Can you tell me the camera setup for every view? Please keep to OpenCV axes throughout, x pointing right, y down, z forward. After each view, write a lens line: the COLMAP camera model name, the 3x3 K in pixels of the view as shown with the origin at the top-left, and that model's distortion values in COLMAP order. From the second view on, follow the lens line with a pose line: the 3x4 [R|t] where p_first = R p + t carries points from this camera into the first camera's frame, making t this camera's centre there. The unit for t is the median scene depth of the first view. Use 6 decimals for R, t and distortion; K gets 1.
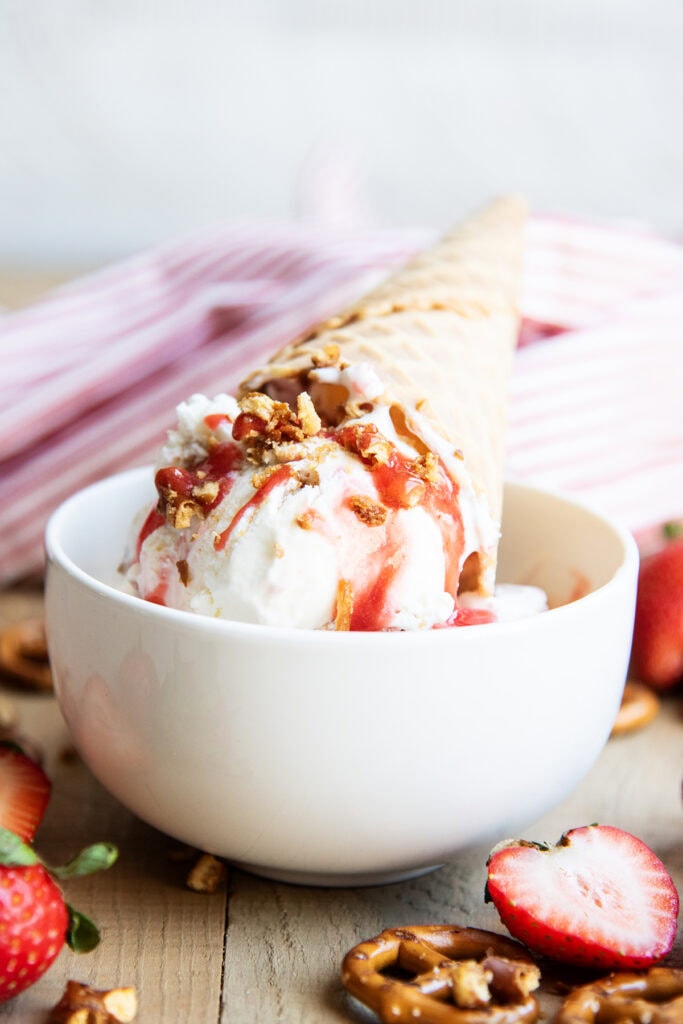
lens RADIAL K [[2986.7, 0, 345.6], [0, 2986.7, 511.4], [0, 0, 1]] dist [1.220284, 0.000000]
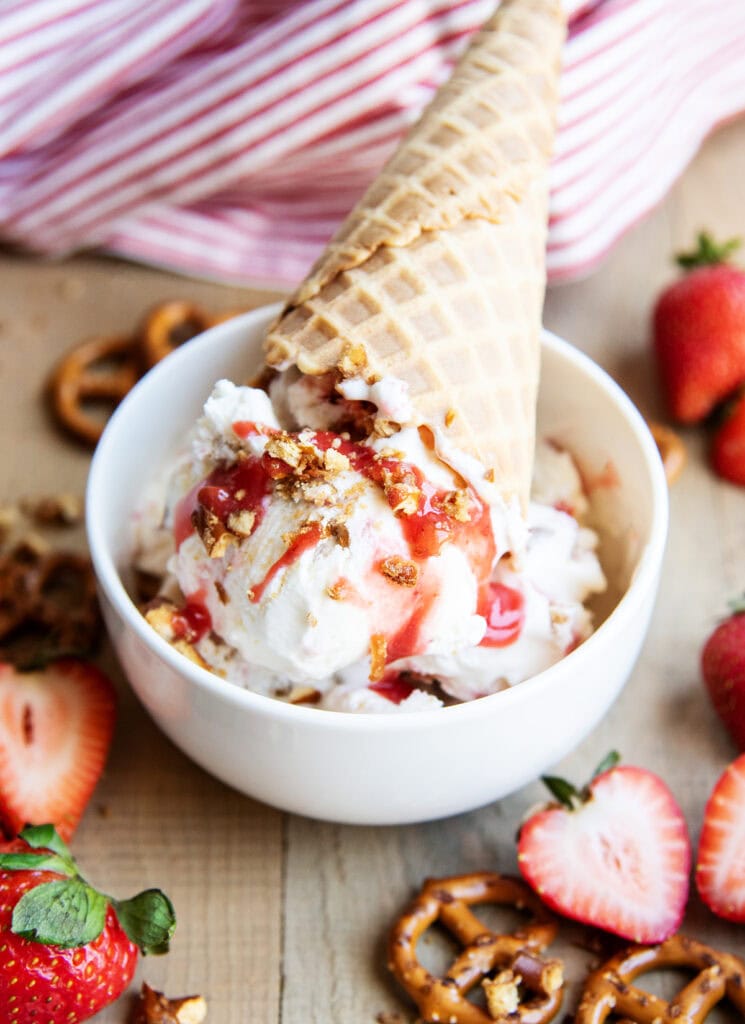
lens RADIAL K [[2468.7, 0, 374.1], [0, 2468.7, 512.0], [0, 0, 1]] dist [0.534414, 0.000000]
pose [[0.999162, -0.022994, -0.033859, 0.027935], [0.037762, 0.836988, 0.545916, -0.472238], [0.015787, -0.546737, 0.837155, 0.312505]]
